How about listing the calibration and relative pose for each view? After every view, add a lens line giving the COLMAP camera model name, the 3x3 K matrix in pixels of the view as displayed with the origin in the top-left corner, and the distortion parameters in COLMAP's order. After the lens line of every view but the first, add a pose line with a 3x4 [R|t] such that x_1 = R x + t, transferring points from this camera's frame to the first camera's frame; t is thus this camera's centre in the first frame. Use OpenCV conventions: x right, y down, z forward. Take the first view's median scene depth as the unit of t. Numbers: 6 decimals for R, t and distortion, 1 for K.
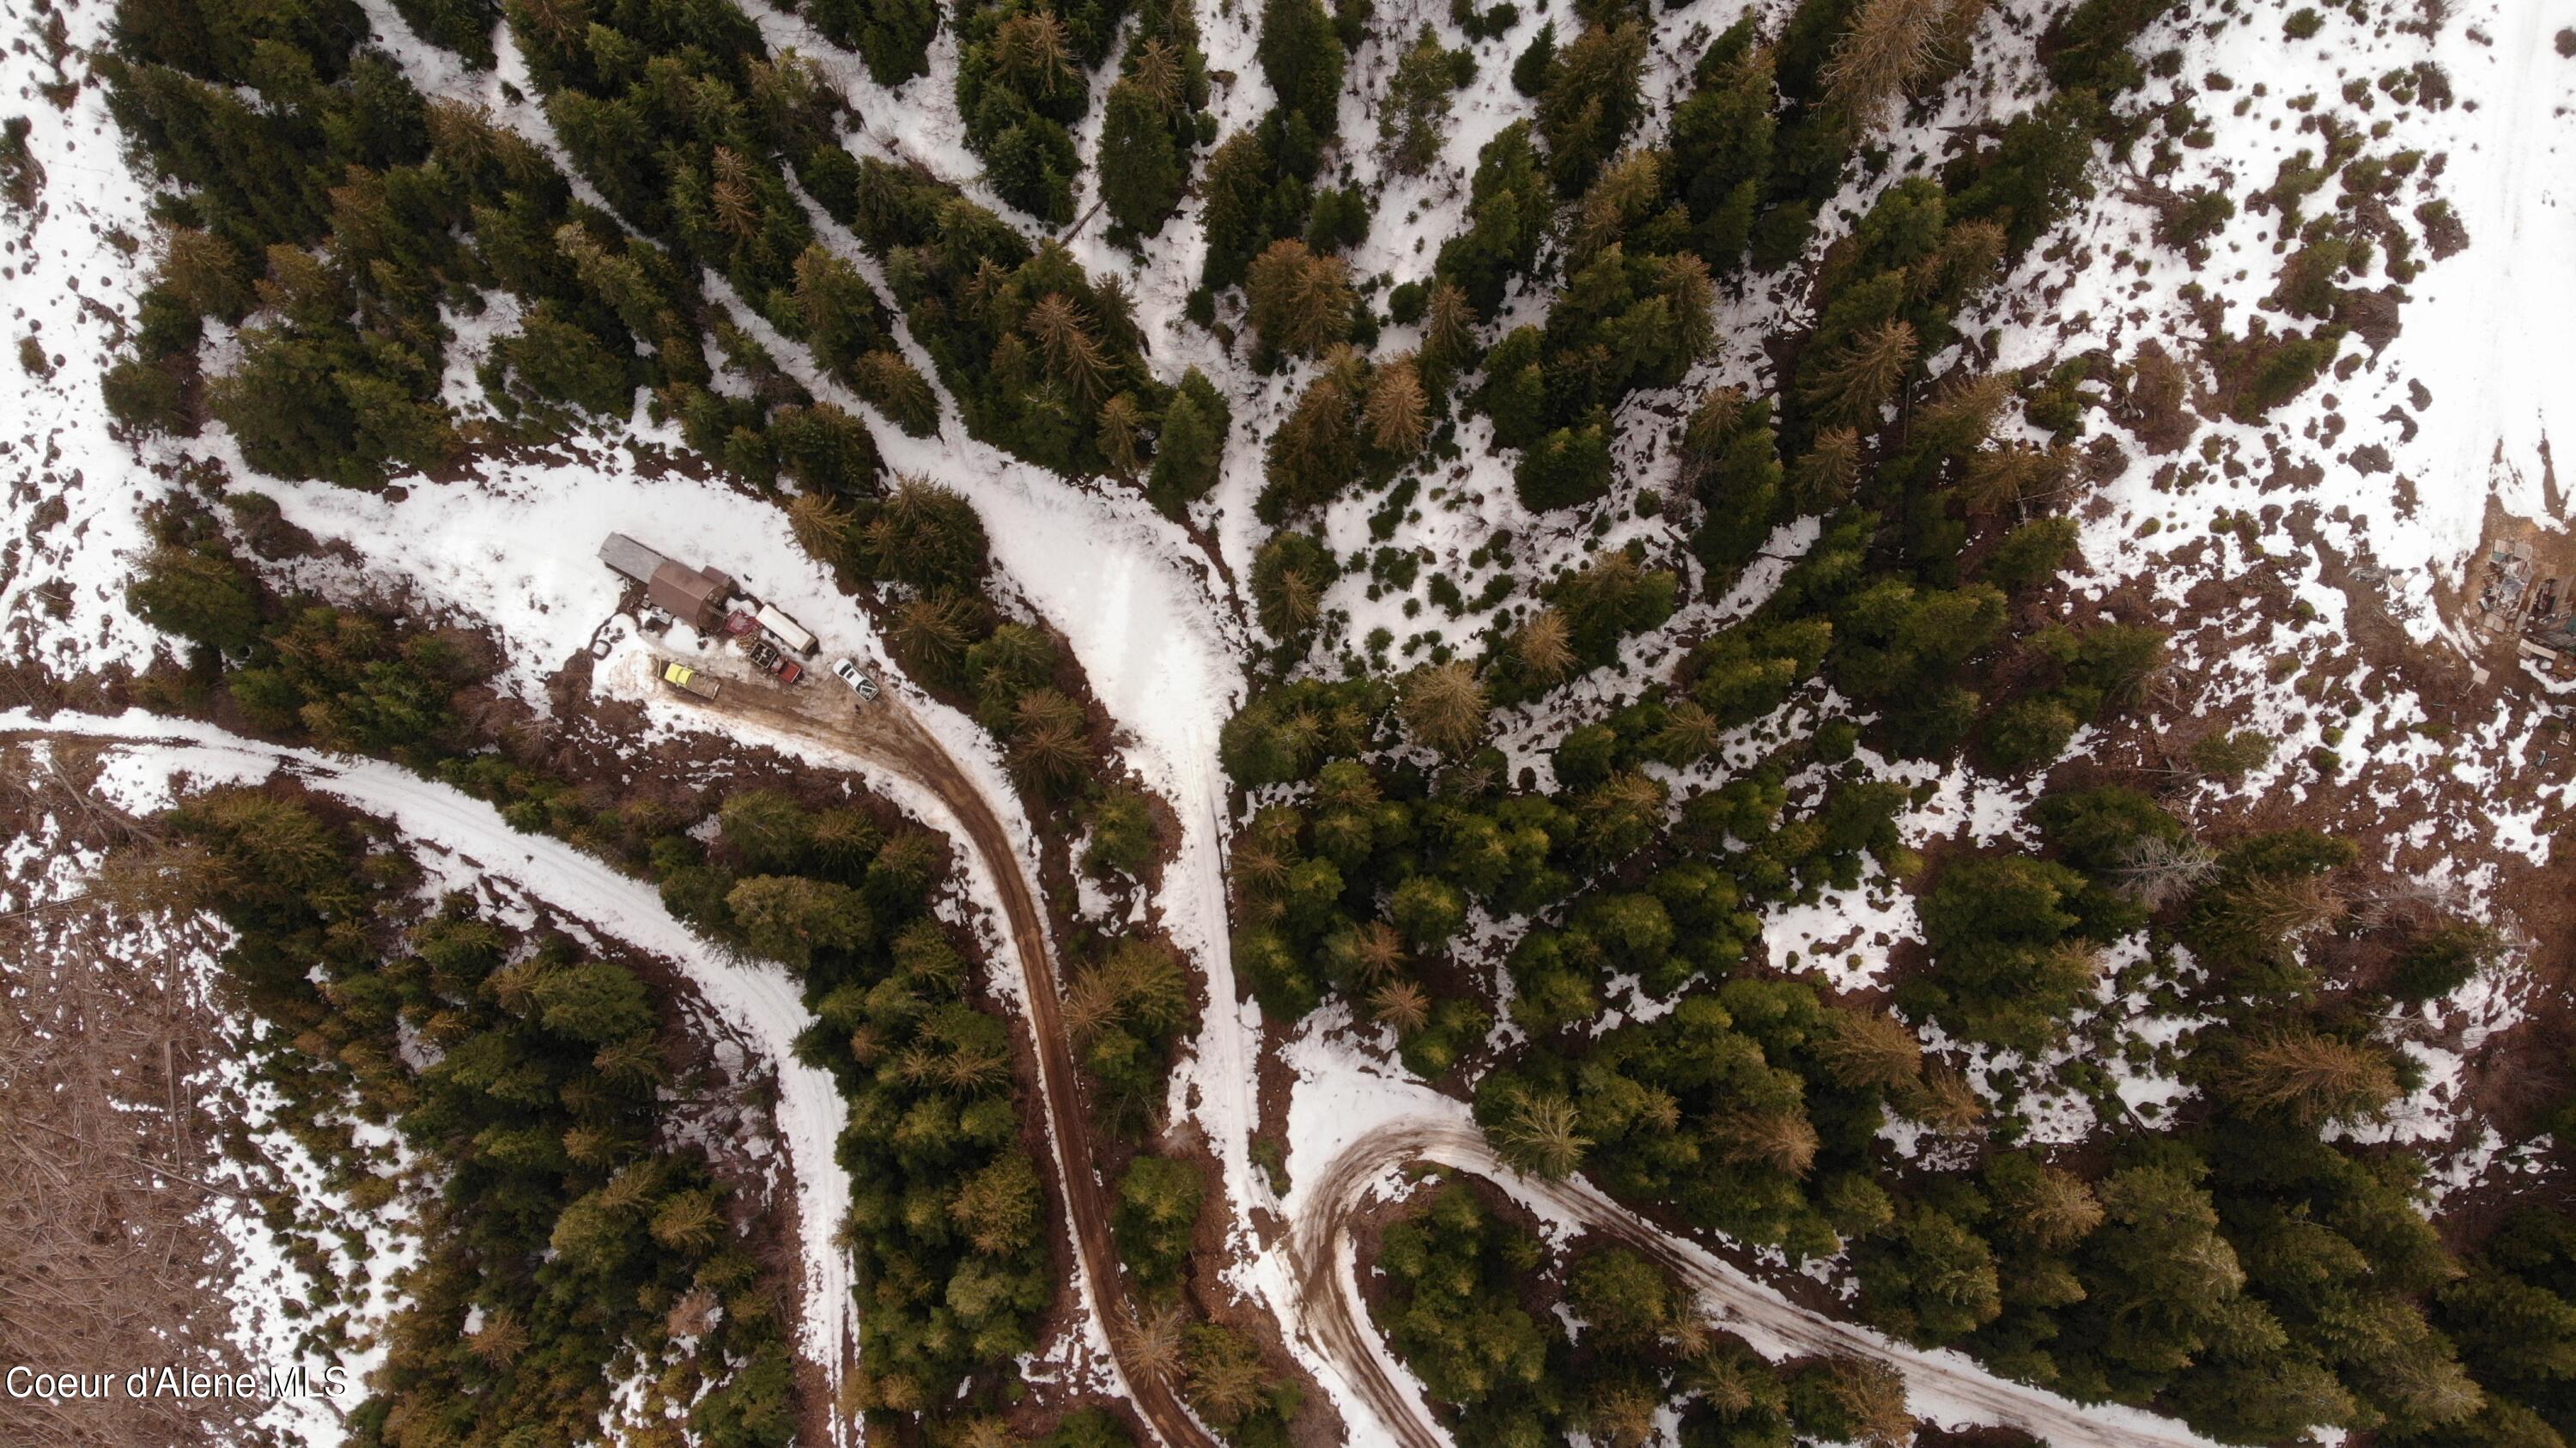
lens RADIAL K [[1917.7, 0, 1288.0], [0, 1917.7, 724.0], [0, 0, 1]] dist [0.065185, -0.195334]
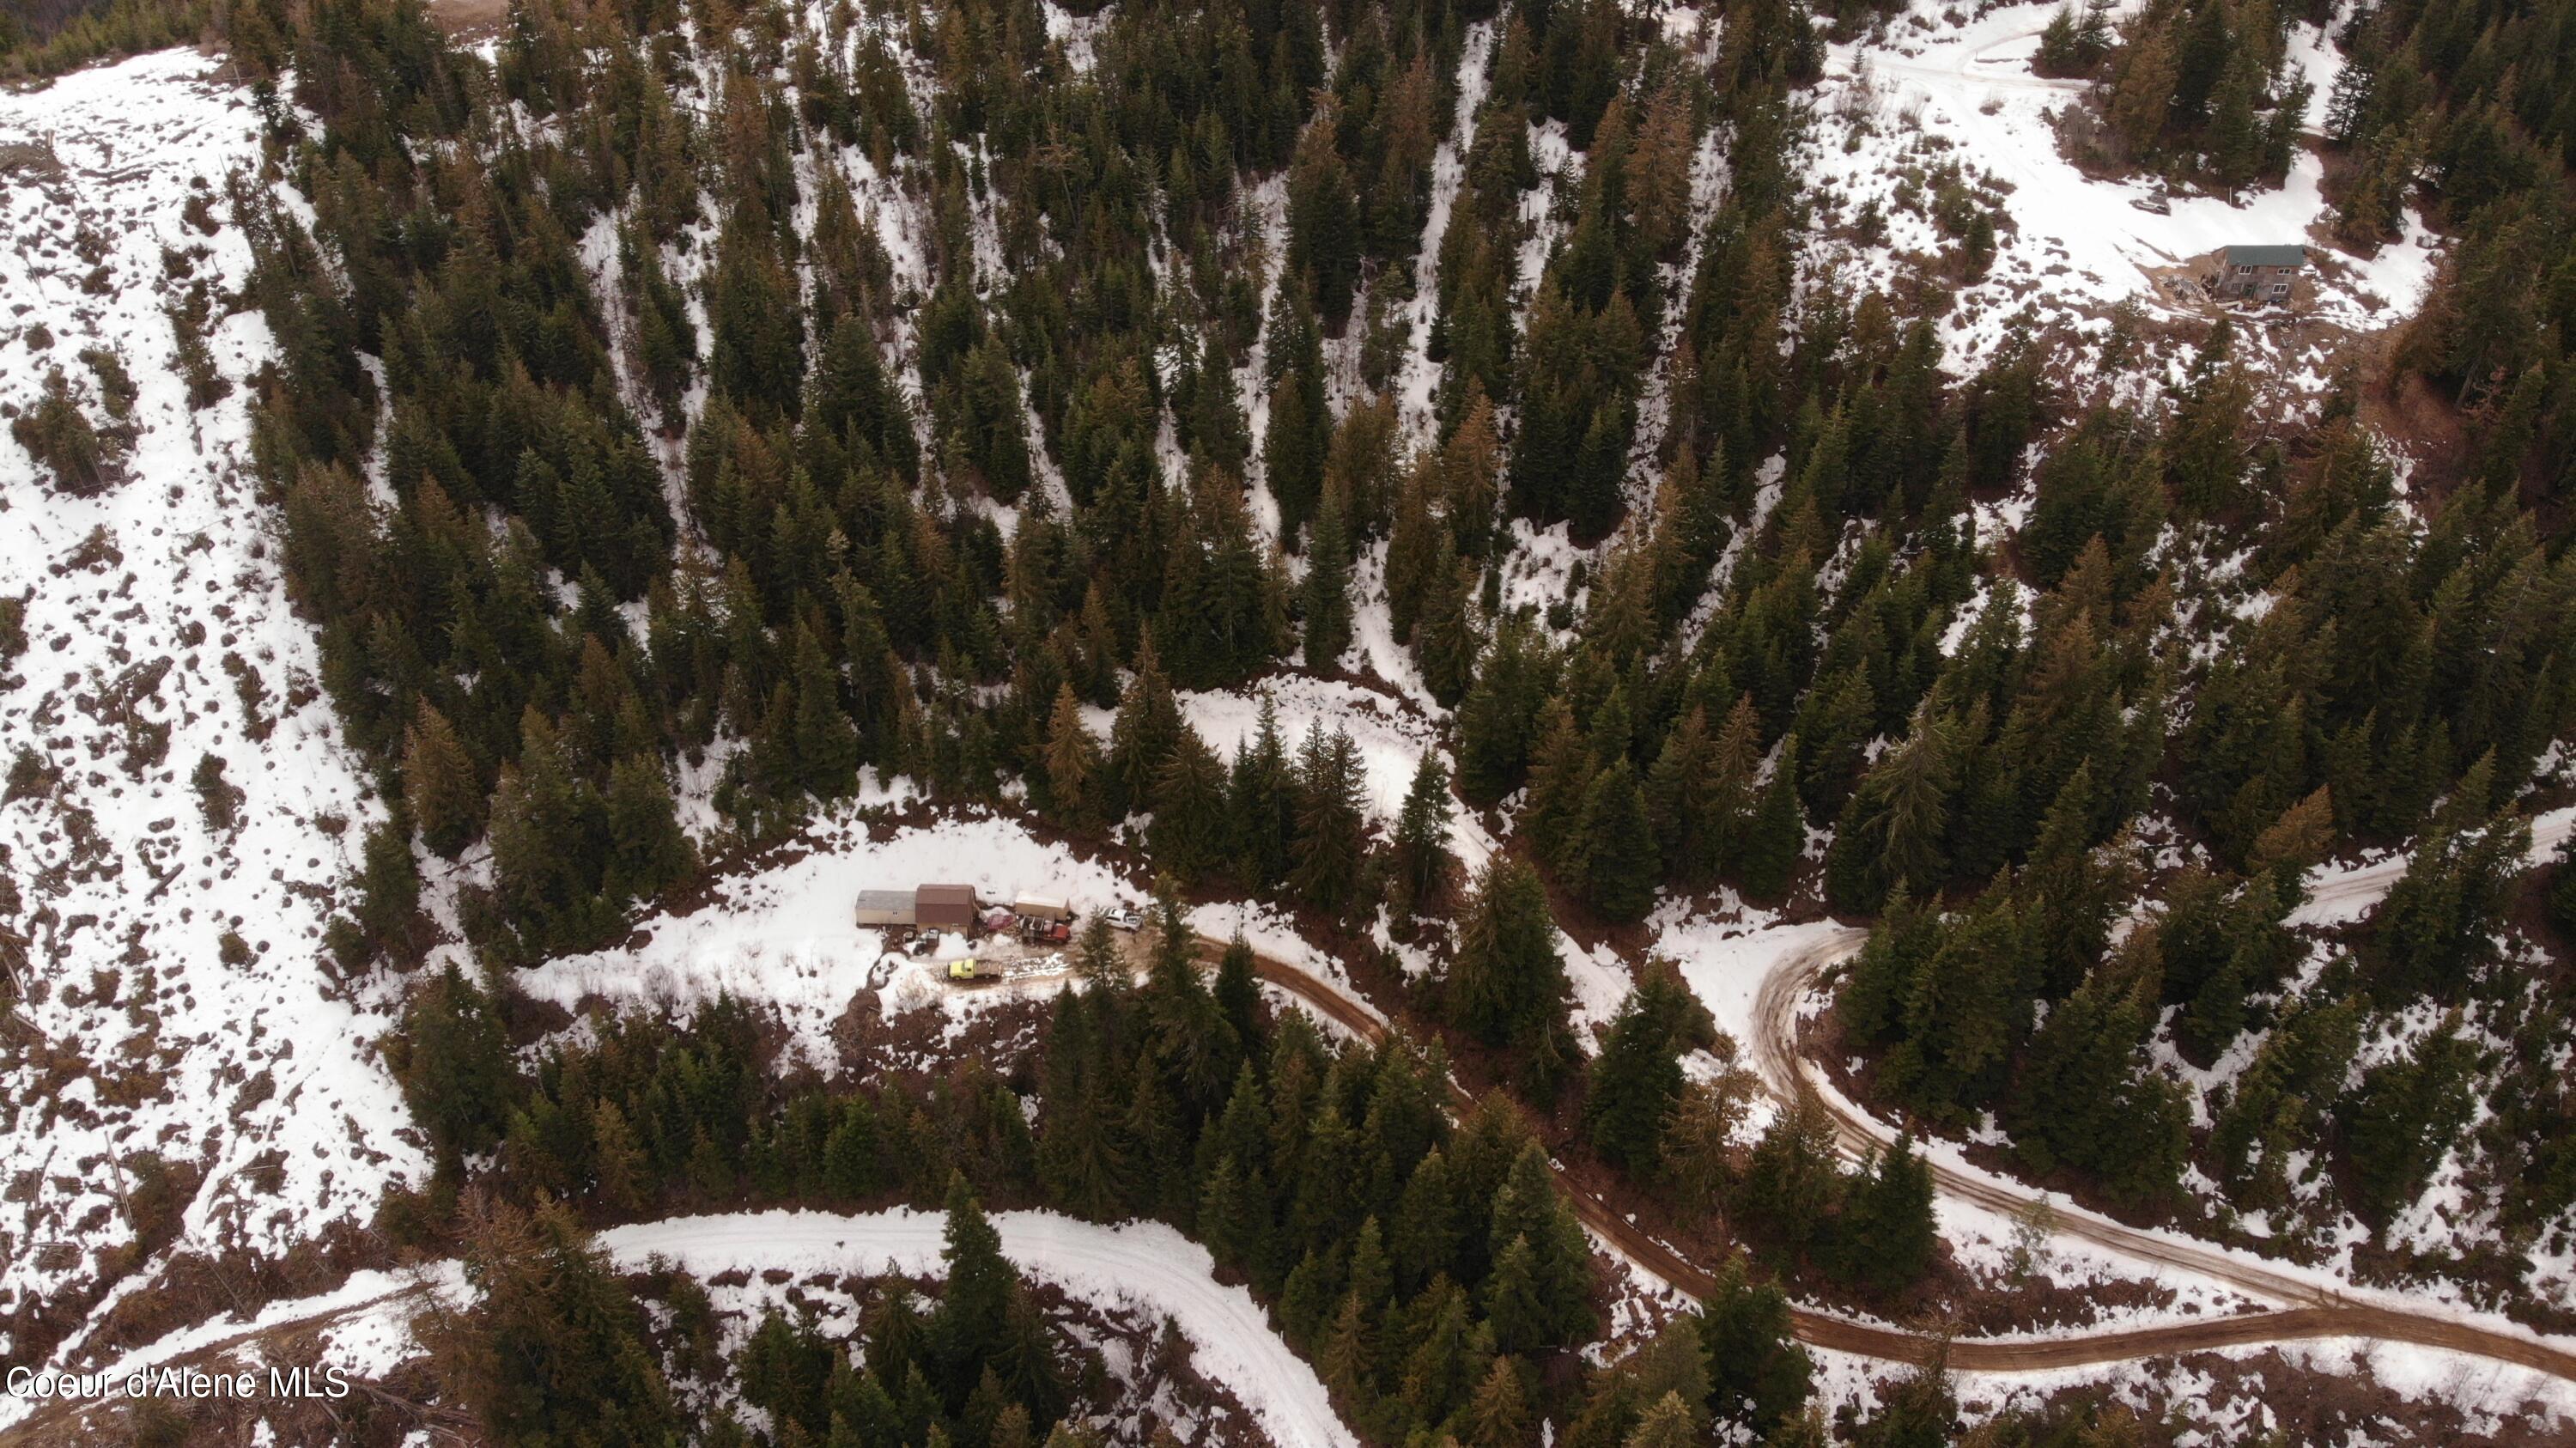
lens RADIAL K [[1865.2, 0, 1294.0], [0, 1865.2, 740.6], [0, 0, 1]] dist [0.129572, -0.311266]
pose [[0.900678, -0.266810, 0.342917, -0.466999], [0.430927, 0.649384, -0.626580, 0.608867], [-0.055508, 0.712119, 0.699861, 0.183266]]
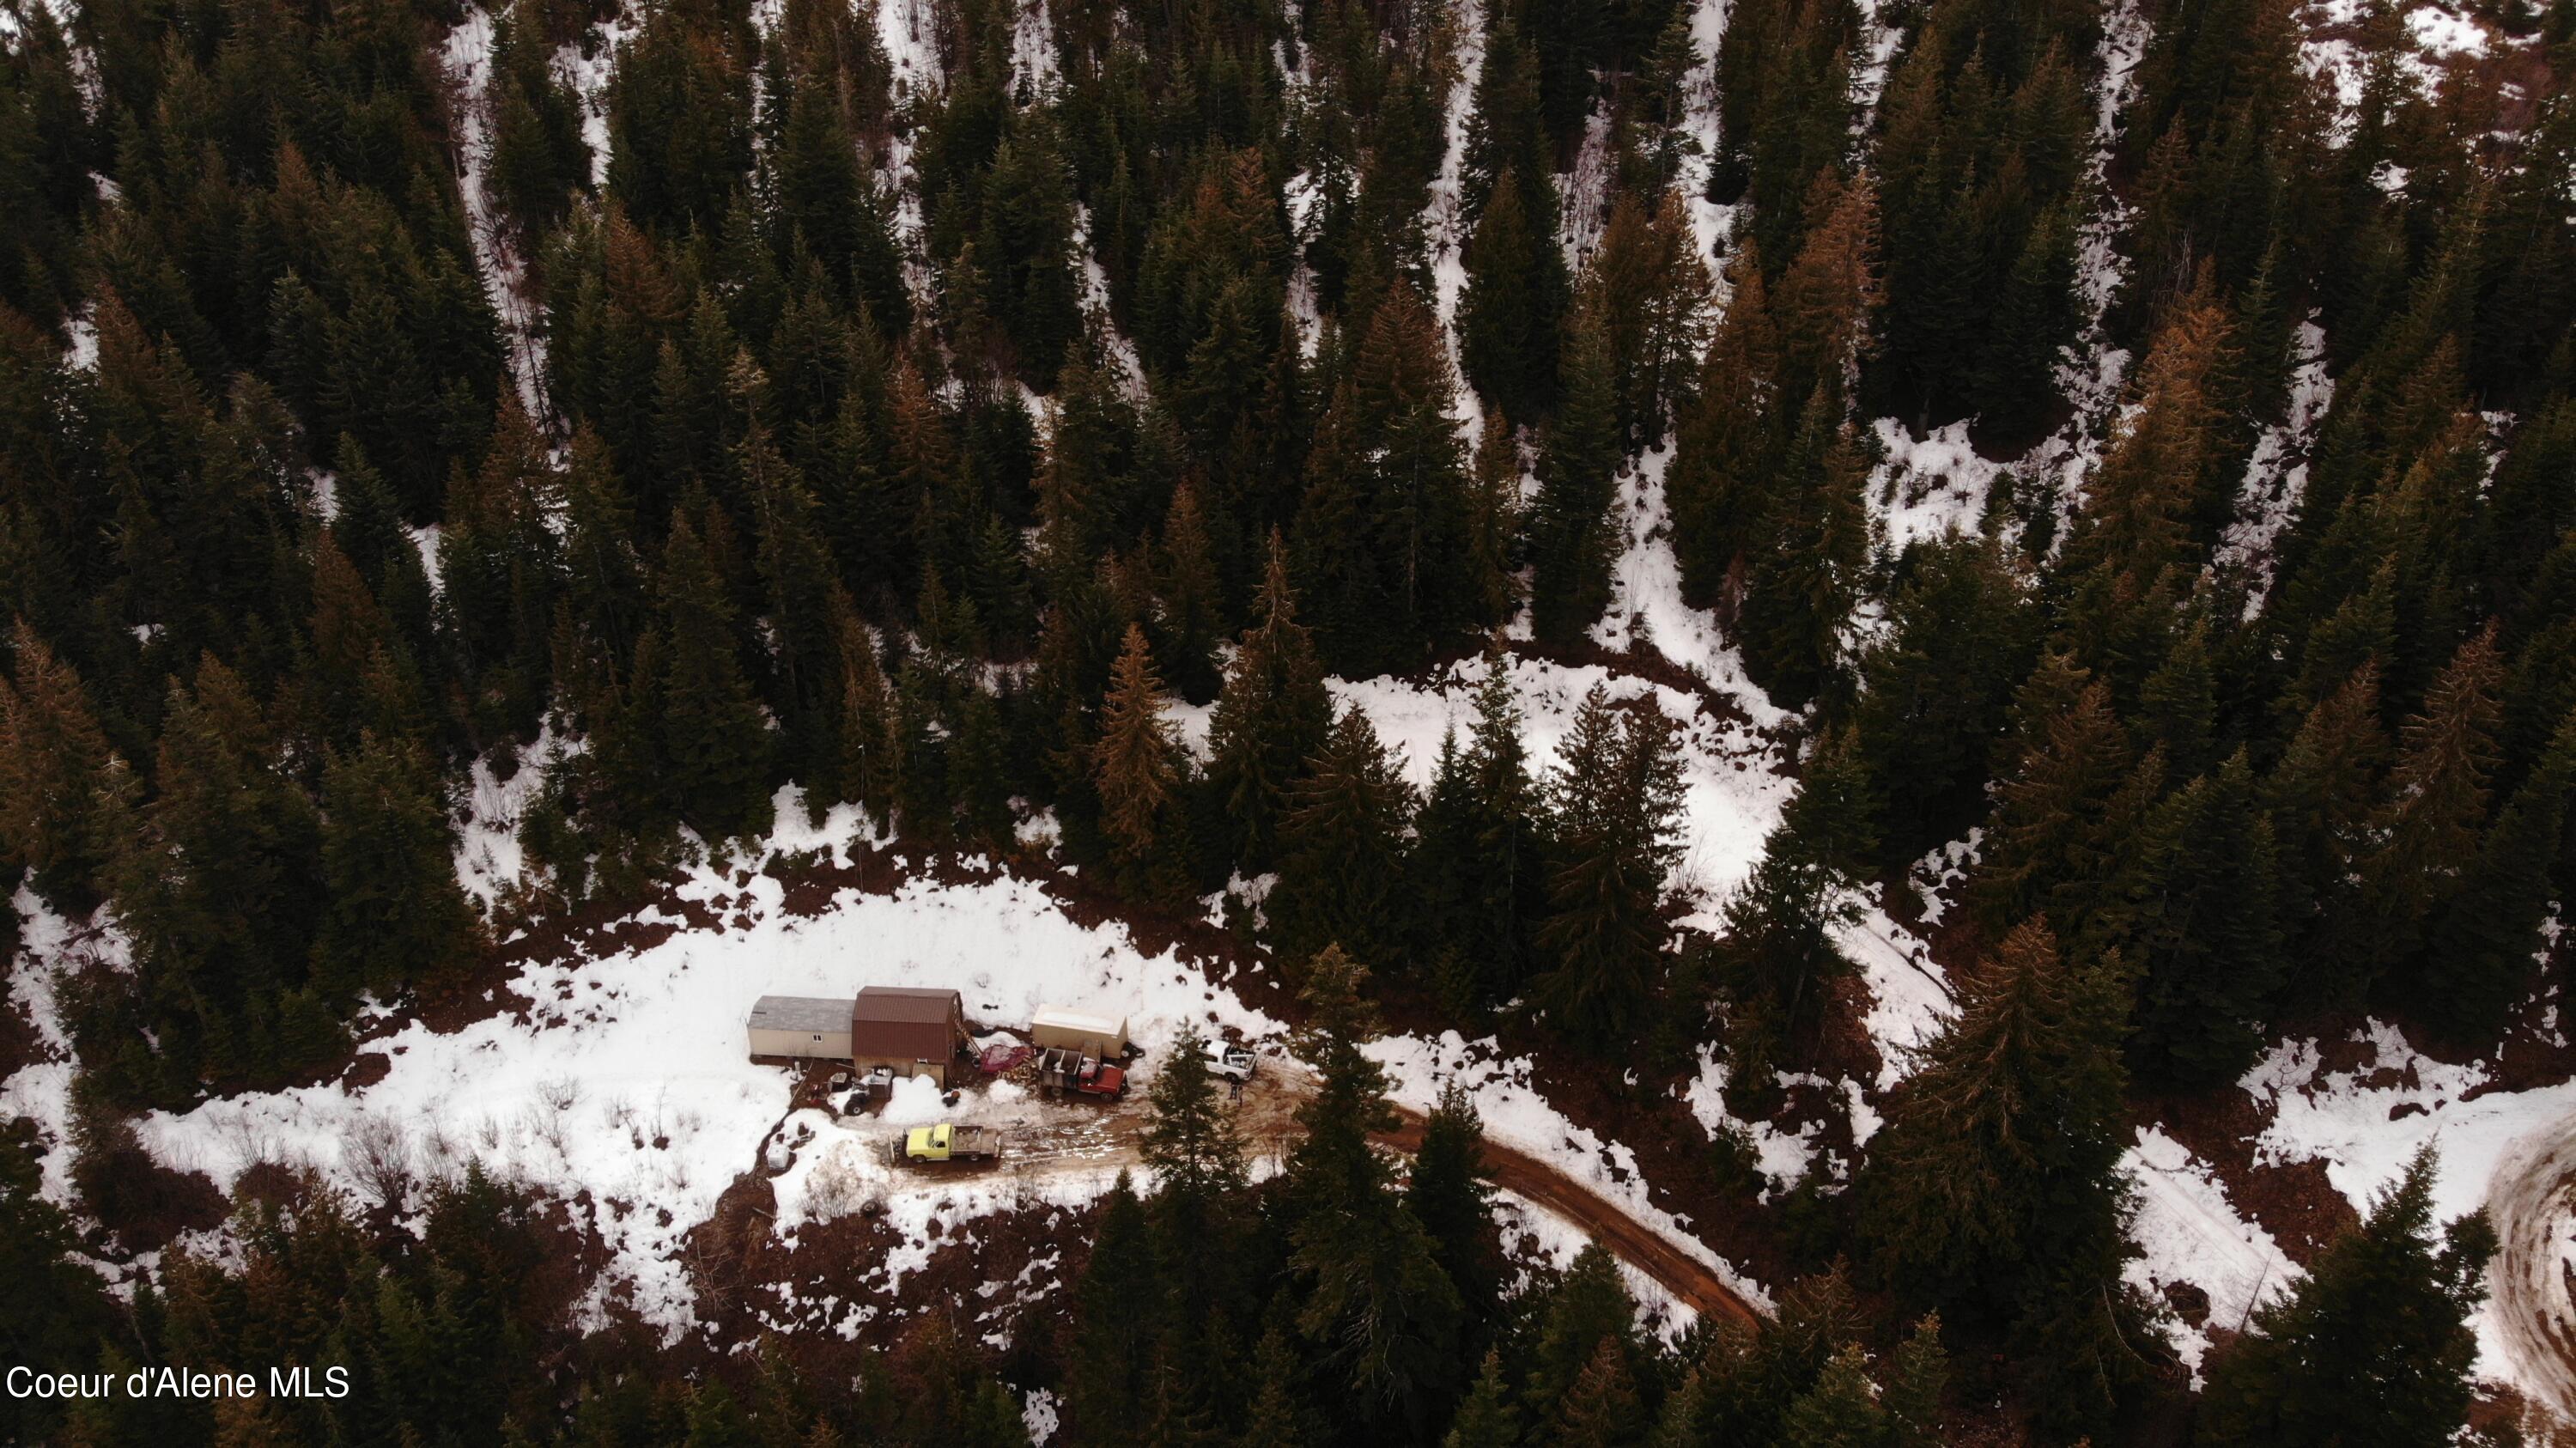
lens RADIAL K [[1896.5, 0, 1282.5], [0, 1896.5, 727.8], [0, 0, 1]] dist [0.051122, -0.169036]
pose [[0.917176, -0.211186, 0.337919, -0.381745], [0.395156, 0.591382, -0.702936, 0.338739], [-0.051389, 0.778246, 0.625853, 0.540199]]
